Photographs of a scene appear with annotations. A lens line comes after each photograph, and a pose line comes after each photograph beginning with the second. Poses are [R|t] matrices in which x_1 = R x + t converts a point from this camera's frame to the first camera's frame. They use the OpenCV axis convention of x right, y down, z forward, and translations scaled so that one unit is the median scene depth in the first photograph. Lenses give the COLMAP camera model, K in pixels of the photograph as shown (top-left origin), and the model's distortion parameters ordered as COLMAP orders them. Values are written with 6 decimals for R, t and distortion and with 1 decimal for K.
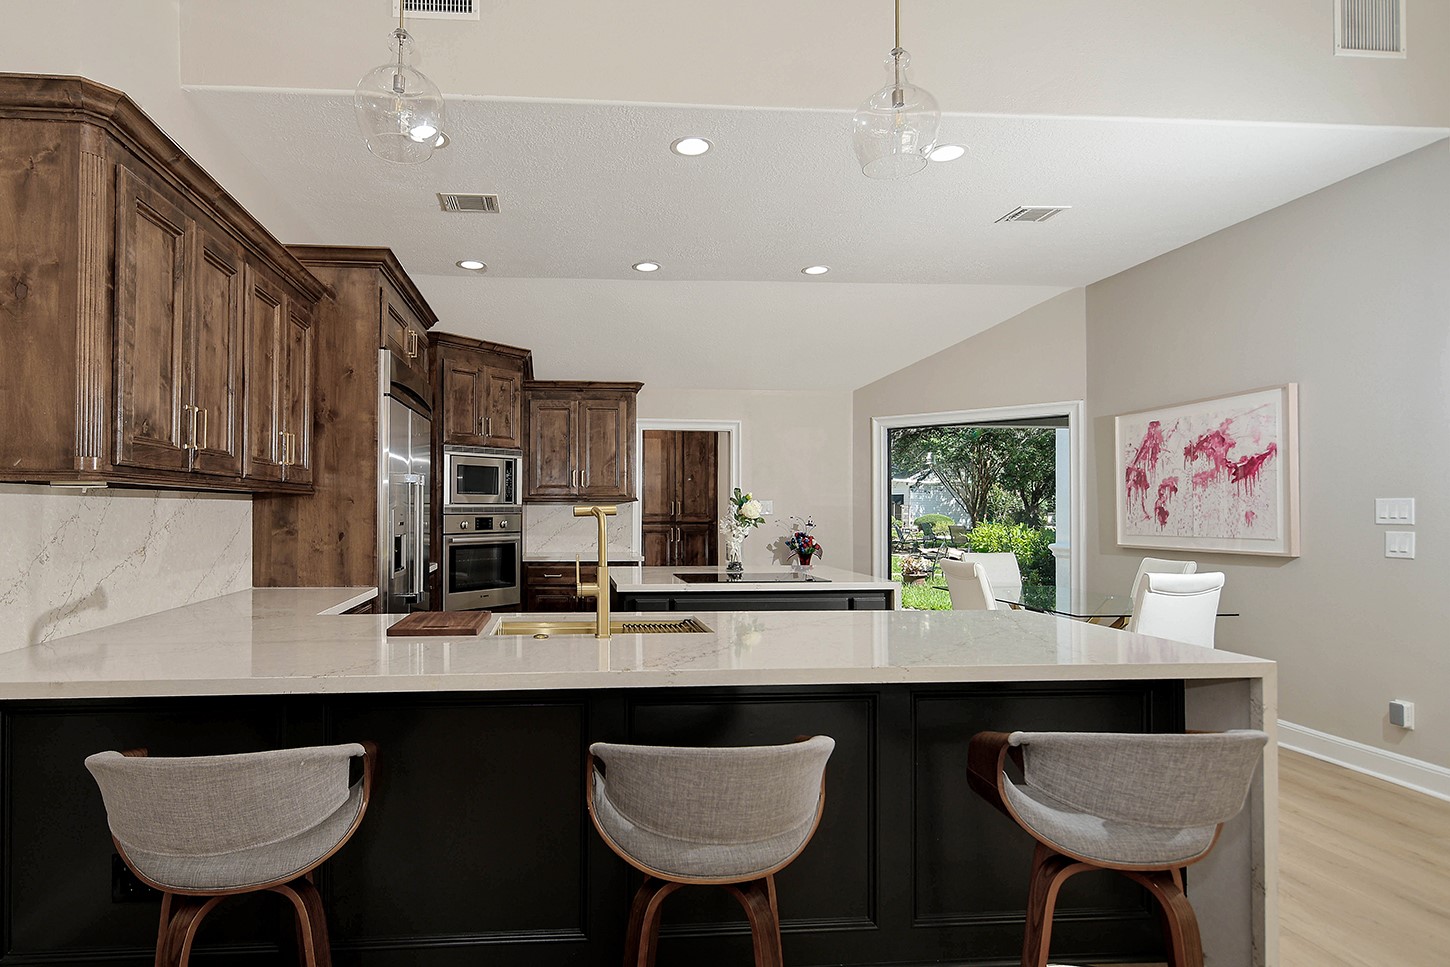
lens RADIAL K [[832.2, 0, 719.7], [0, 832.2, 493.2], [0, 0, 1]] dist [-0.016030, 0.000854]
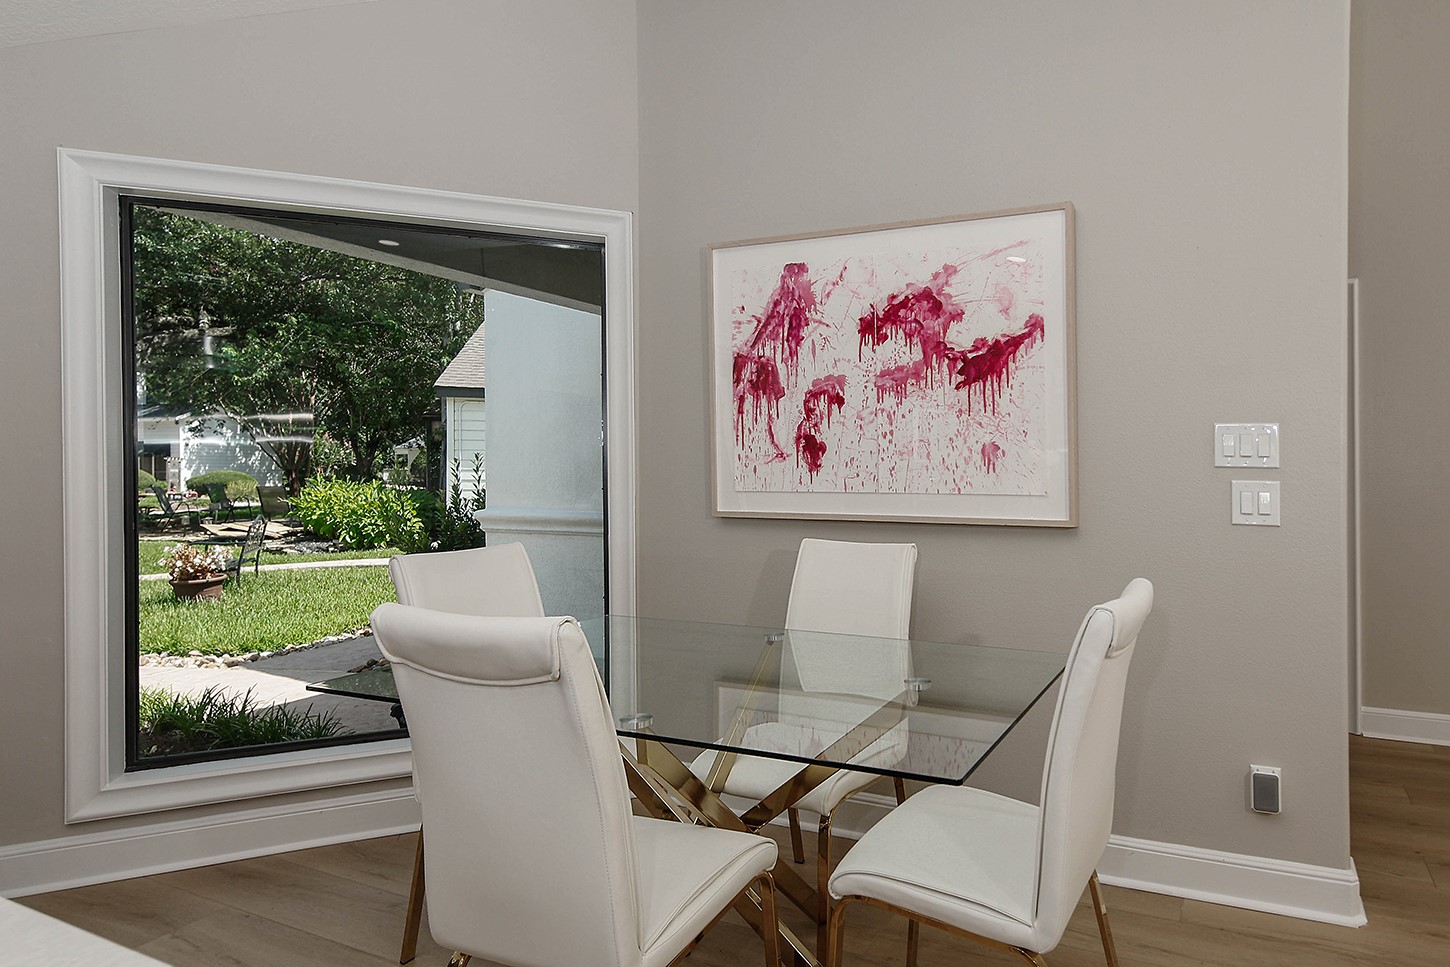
lens RADIAL K [[832.2, 0, 796.6], [0, 832.2, 519.2], [0, 0, 1]] dist [-0.016030, 0.000854]
pose [[0.637596, -0.029768, 0.769796, 0.137863], [-0.026550, 0.997810, 0.060575, 0.037135], [-0.769914, -0.059061, 0.635409, 0.682549]]
